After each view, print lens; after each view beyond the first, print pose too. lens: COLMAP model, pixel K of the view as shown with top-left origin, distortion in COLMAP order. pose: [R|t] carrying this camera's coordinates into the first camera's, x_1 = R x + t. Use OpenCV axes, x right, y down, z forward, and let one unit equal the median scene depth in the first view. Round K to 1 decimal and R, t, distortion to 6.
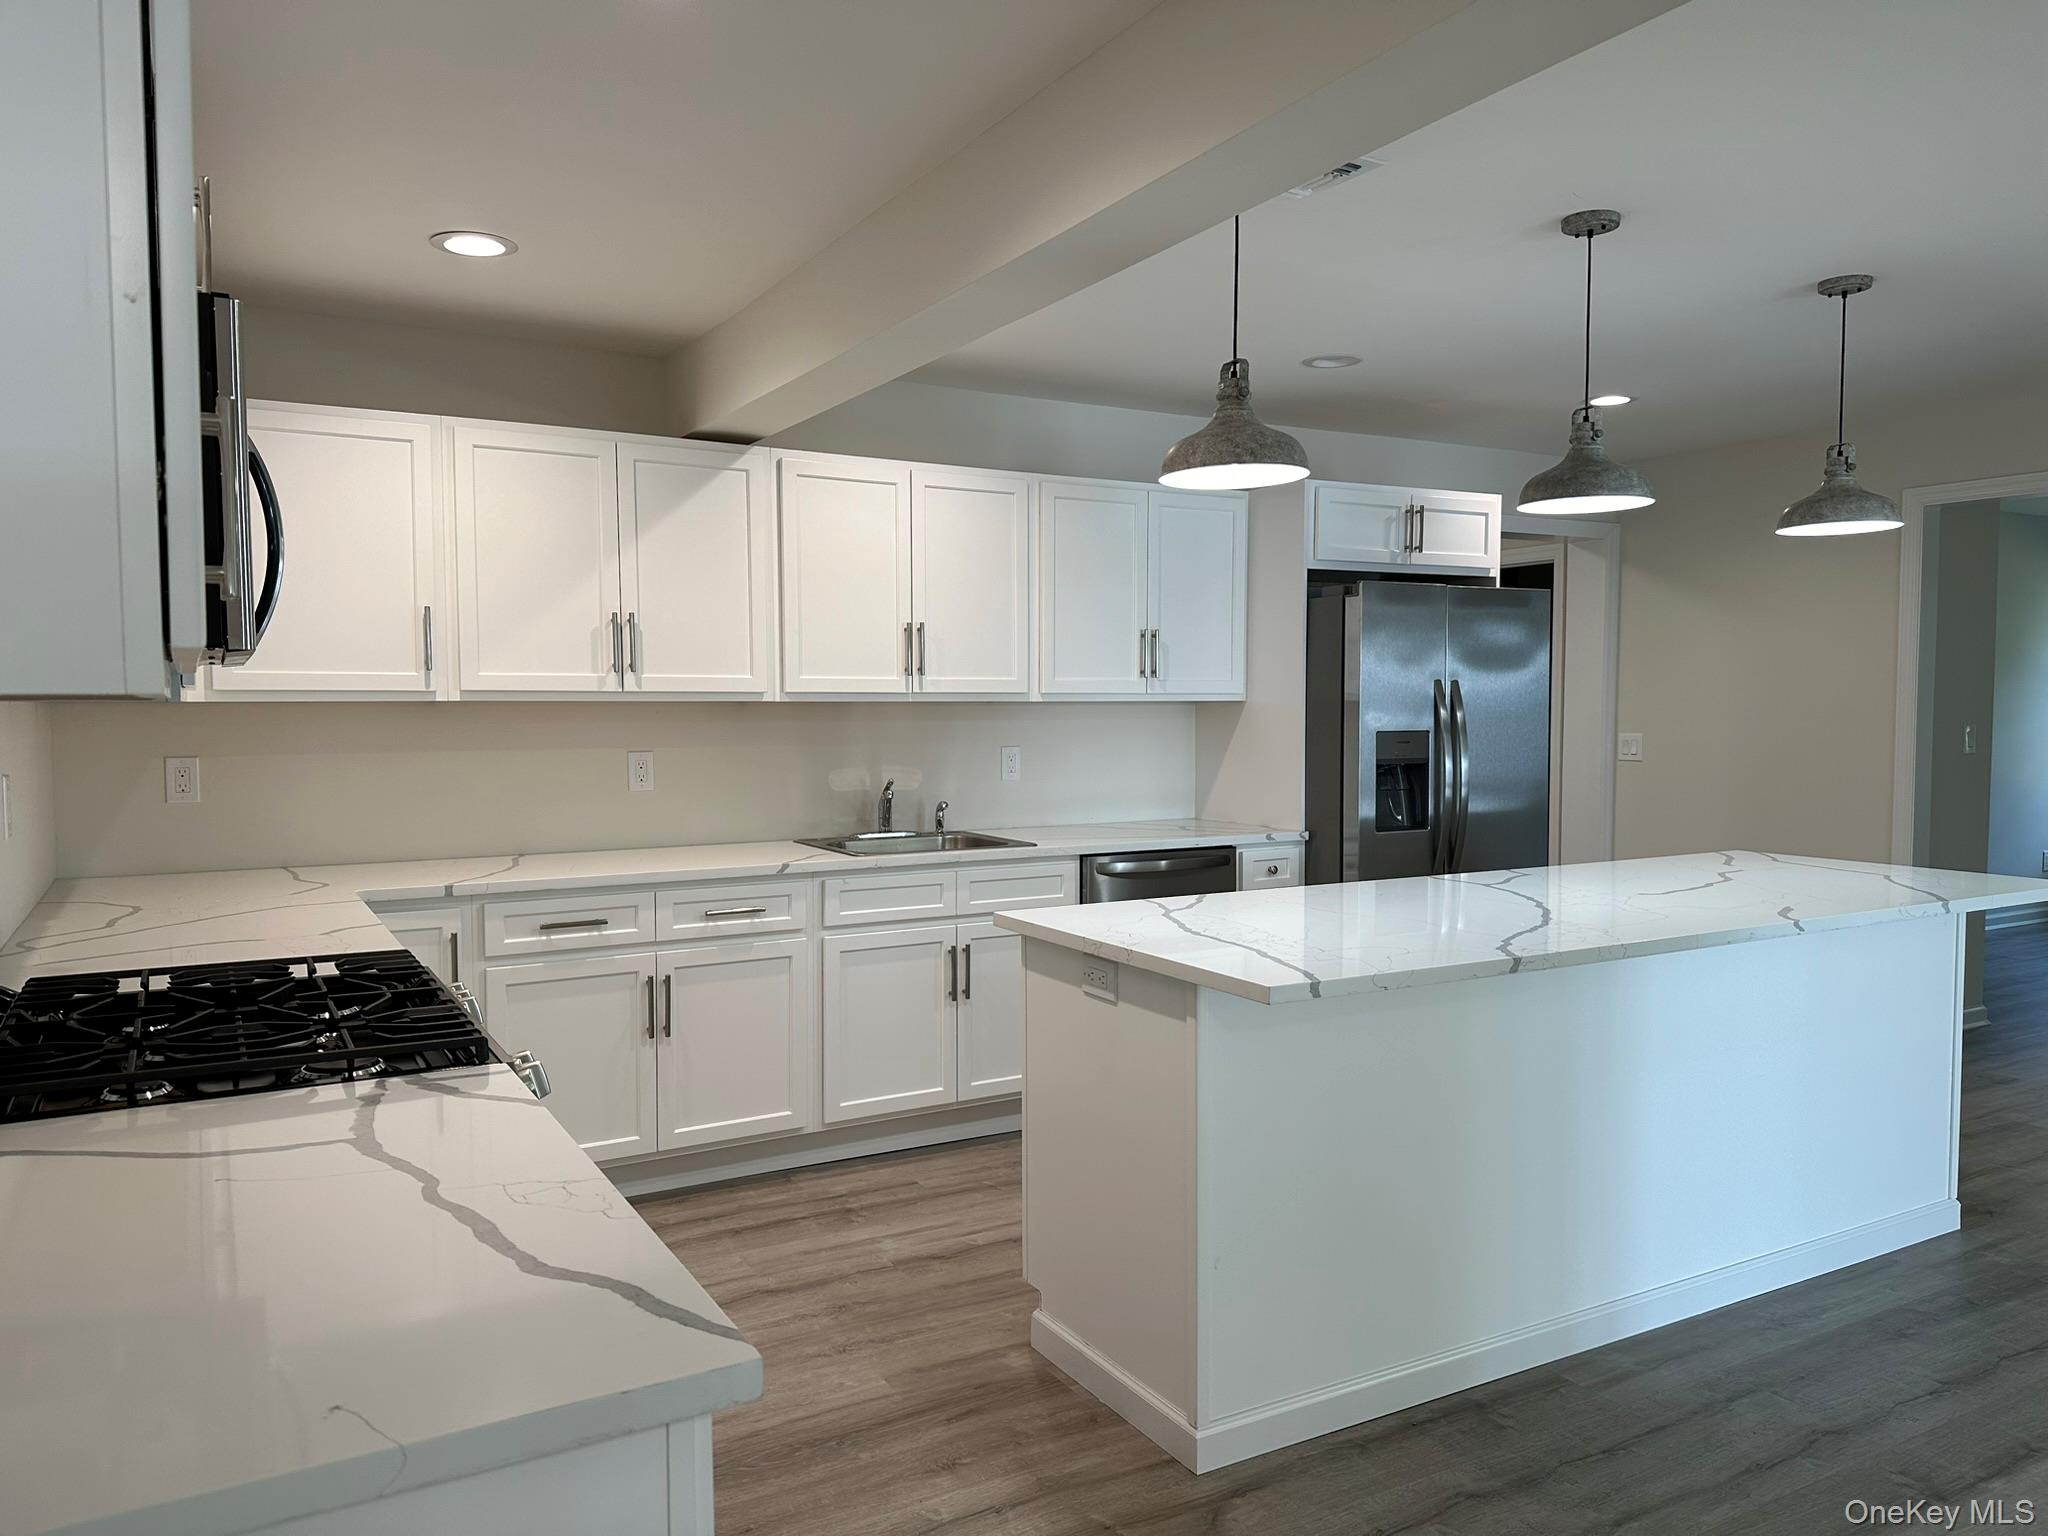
lens RADIAL K [[1457.7, 0, 1024.0], [0, 1457.7, 768.0], [0, 0, 1]] dist [0.116816, -0.202468]
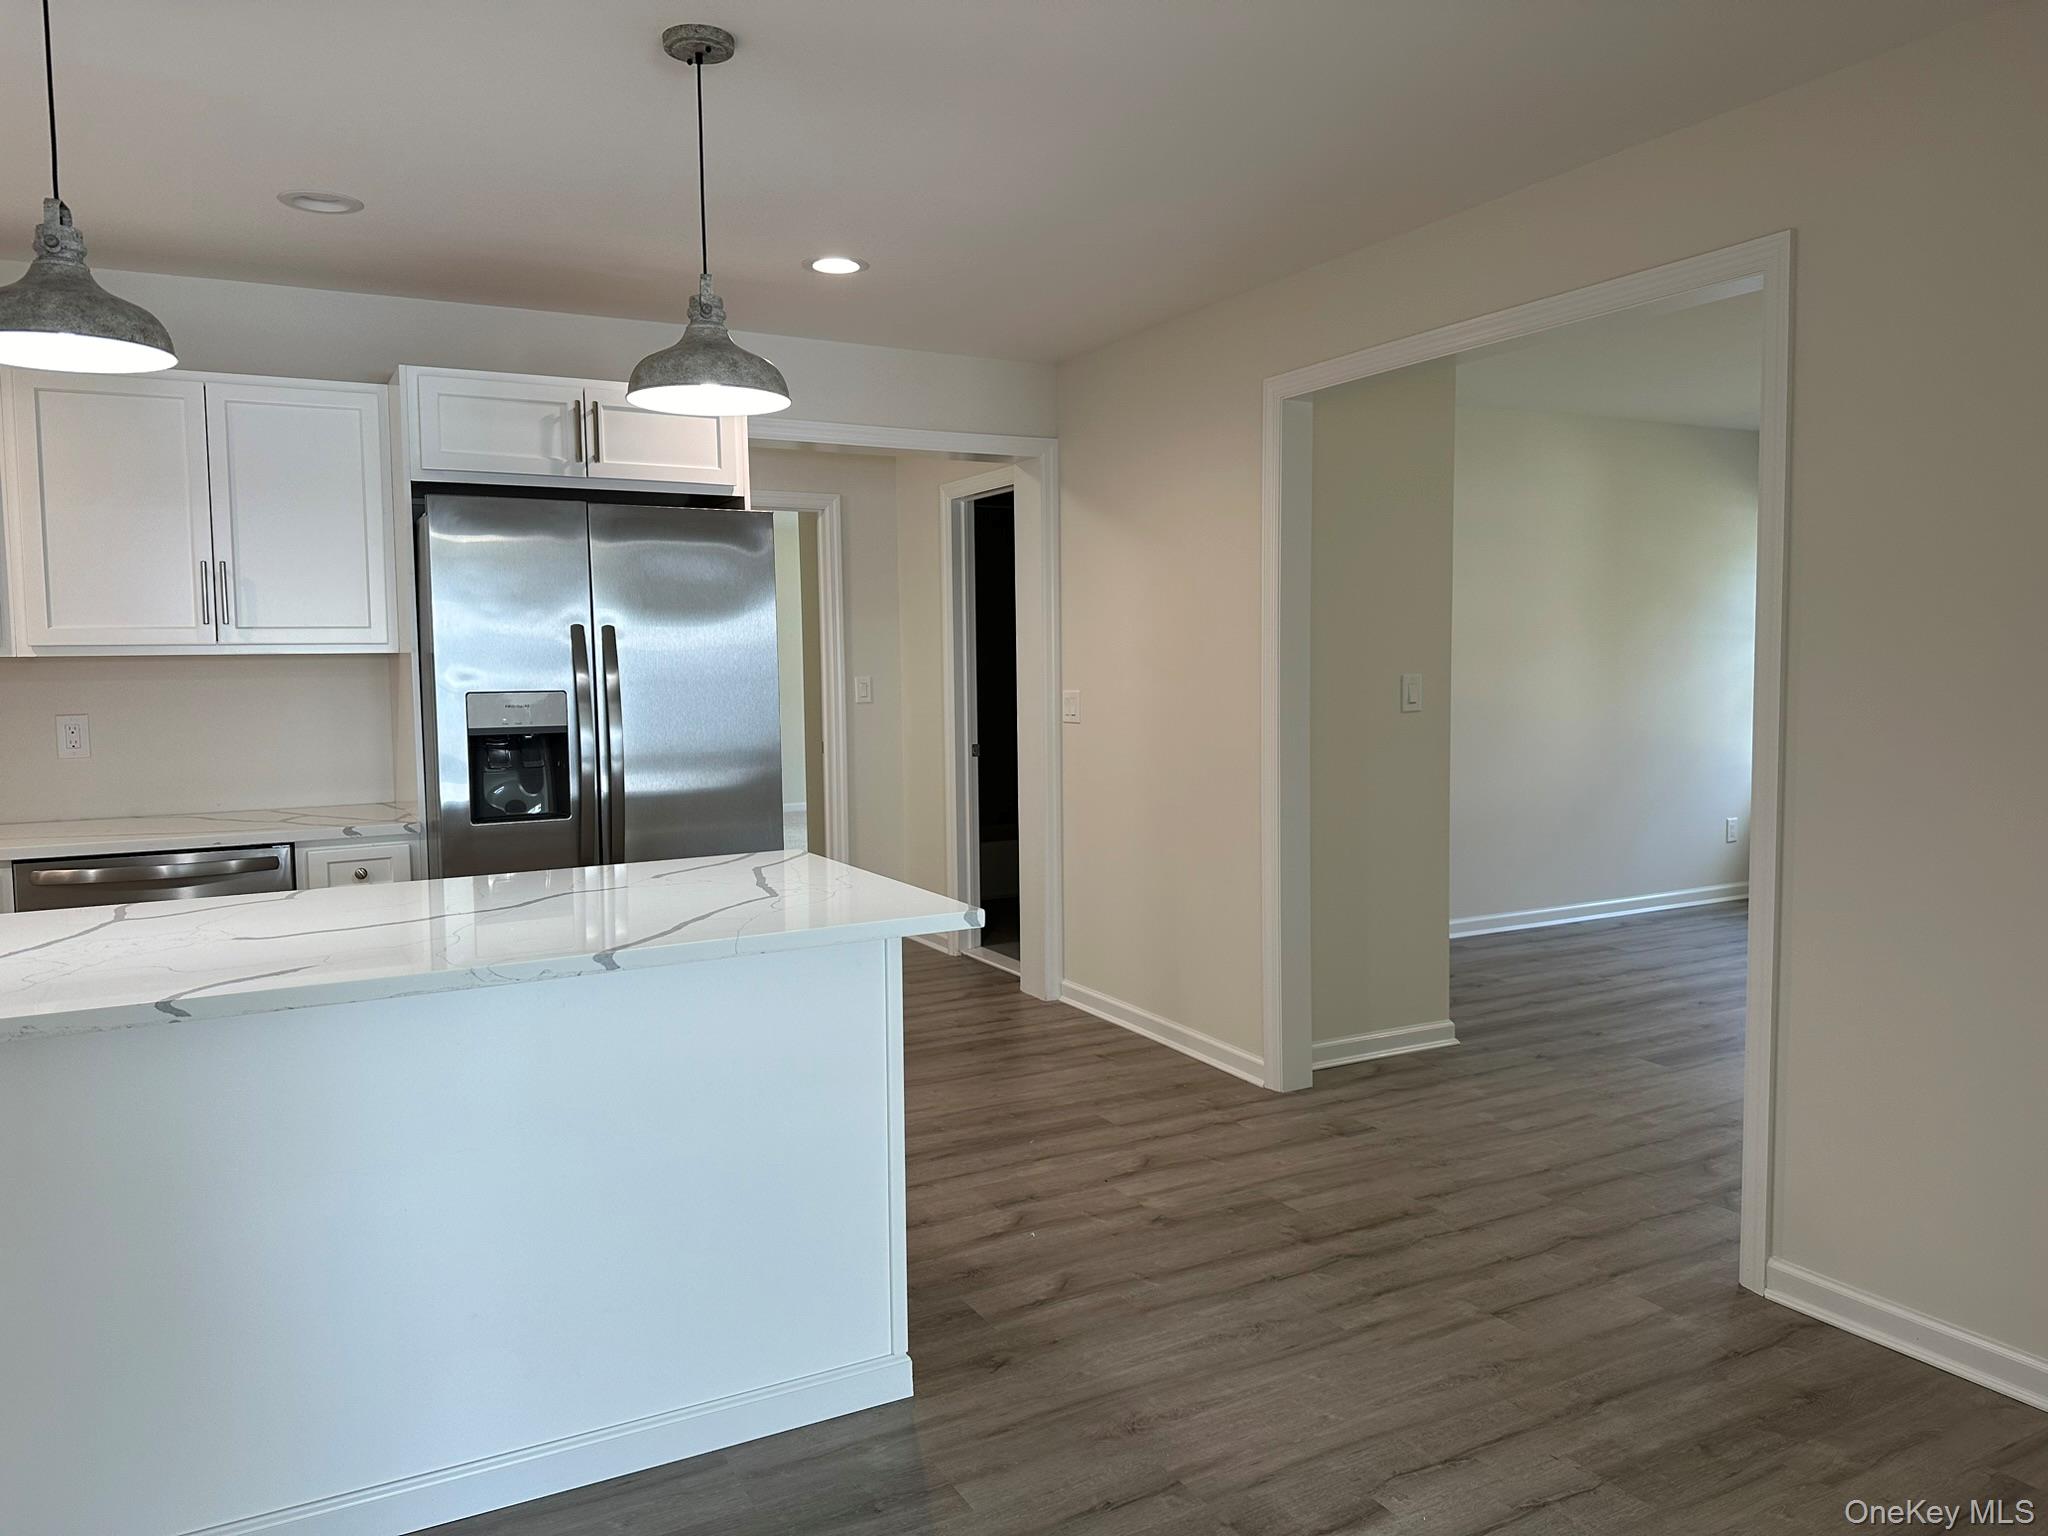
lens RADIAL K [[1480.8, 0, 1024.3], [0, 1480.8, 716.1], [0, 0, 1]] dist [0.123036, -0.210498]
pose [[0.999964, -0.005589, -0.006456, 0.511283], [0.005573, 0.999982, -0.002366, -0.008791], [0.006469, 0.002330, 0.999976, 0.210909]]
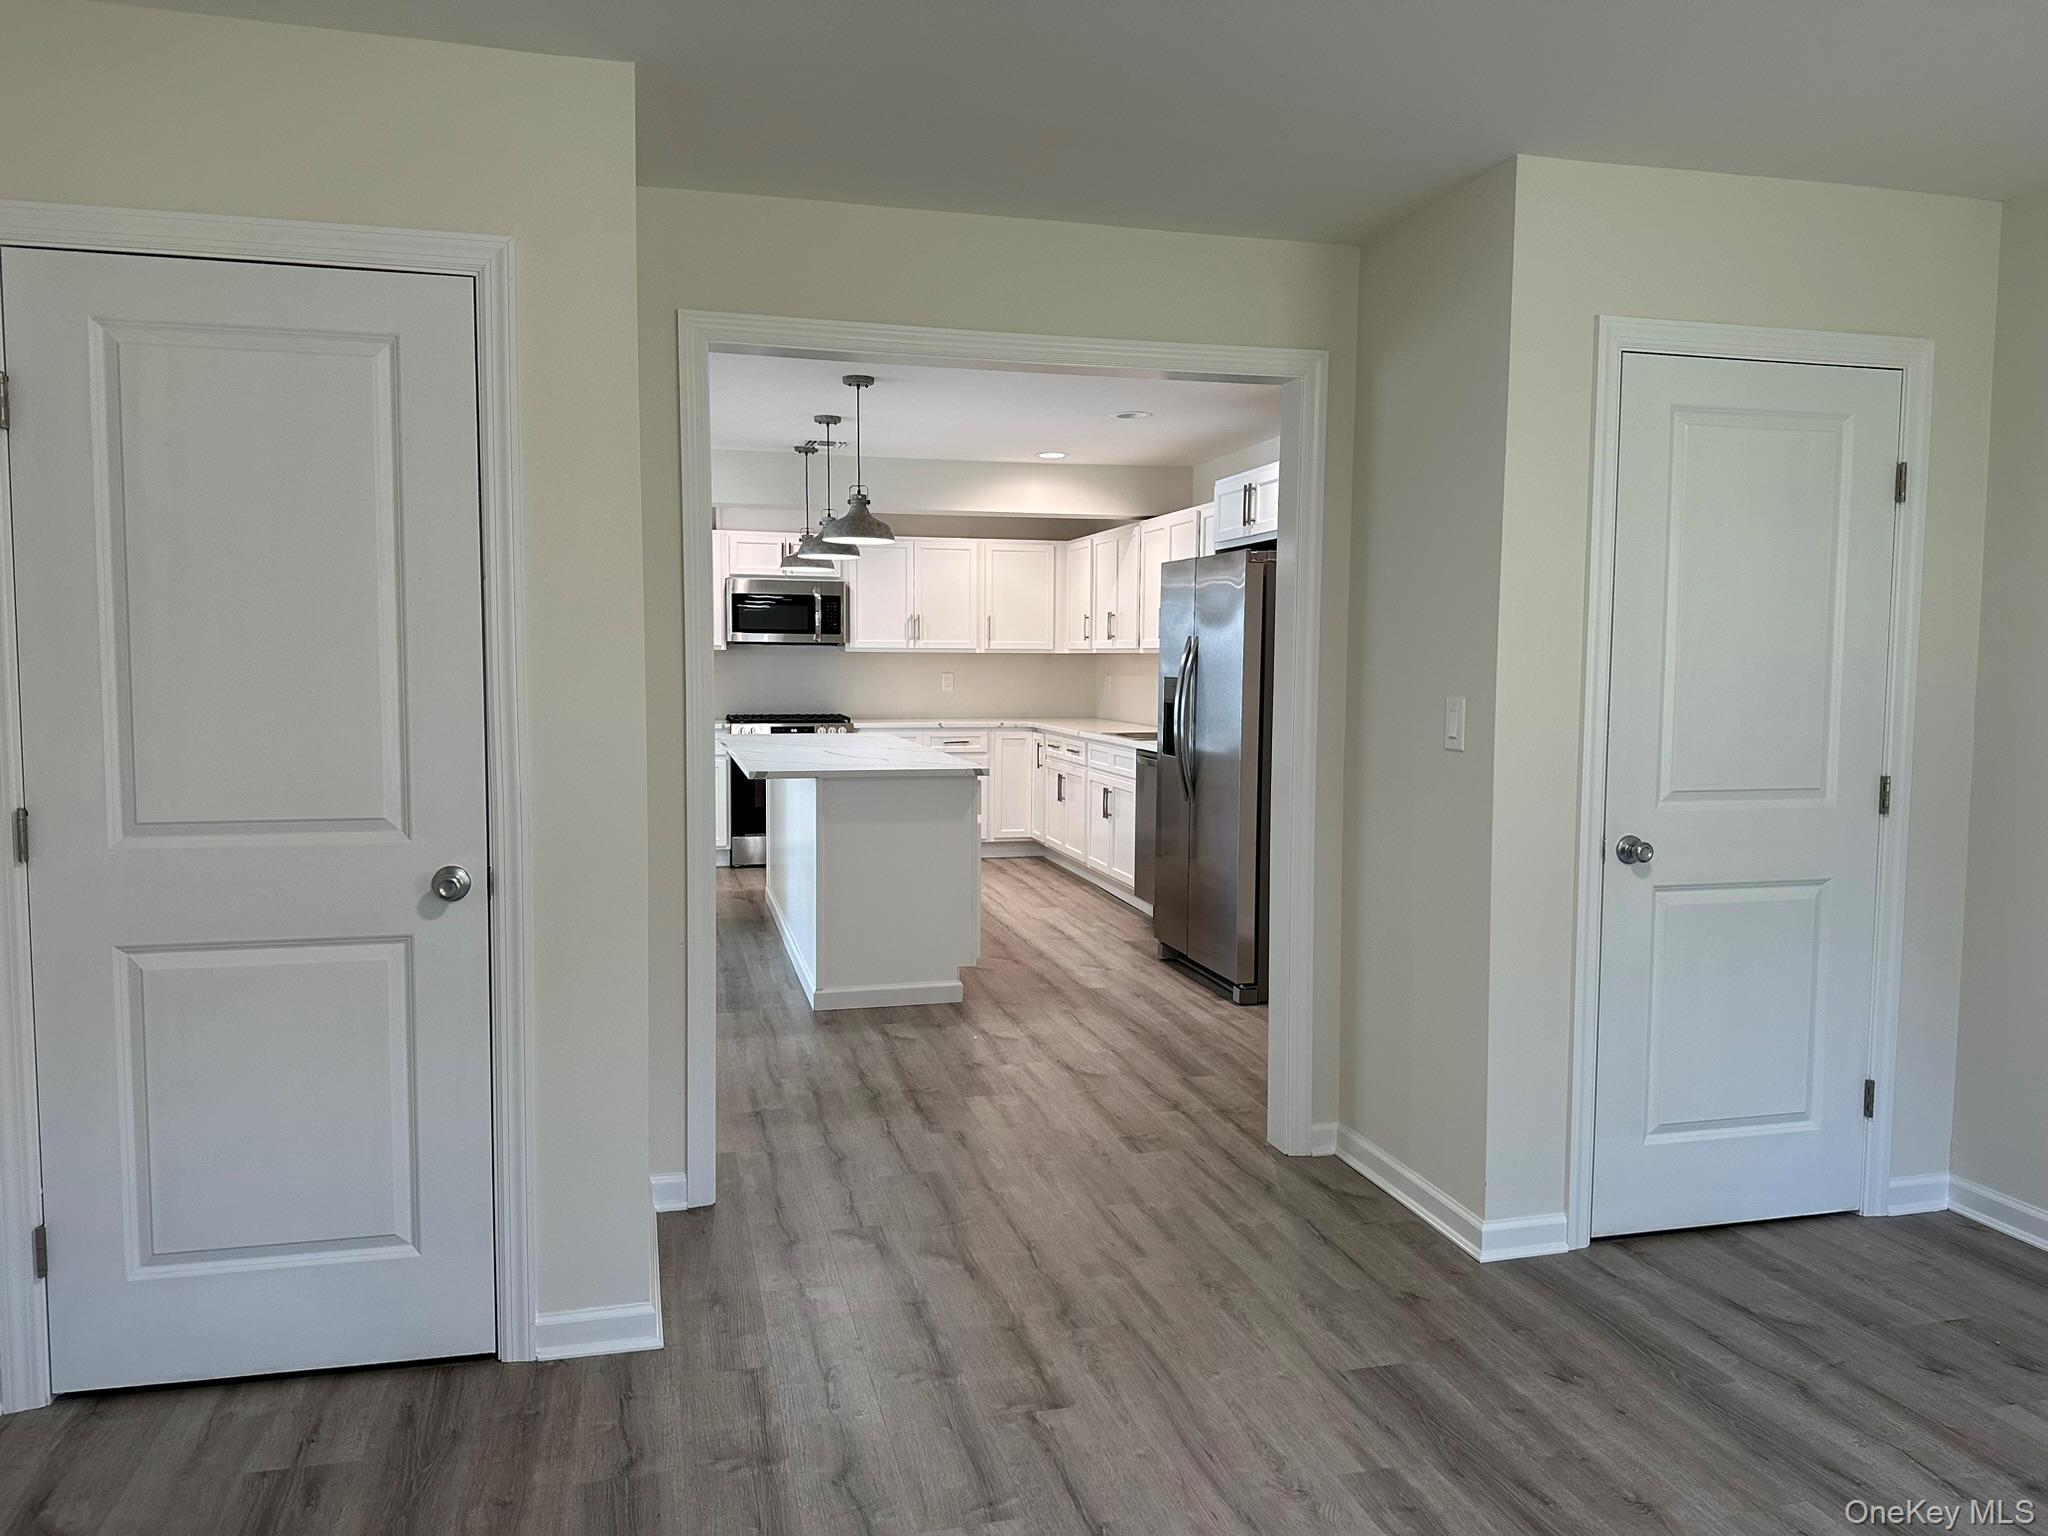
lens RADIAL K [[1447.4, 0, 1024.0], [0, 1447.4, 768.0], [0, 0, 1]] dist [0.085767, -0.099131]
pose [[-0.269196, 0.071689, -0.960413, 1.931694], [-0.060085, 0.994033, 0.091040, -0.076828], [0.961209, 0.082214, -0.263283, 1.664113]]
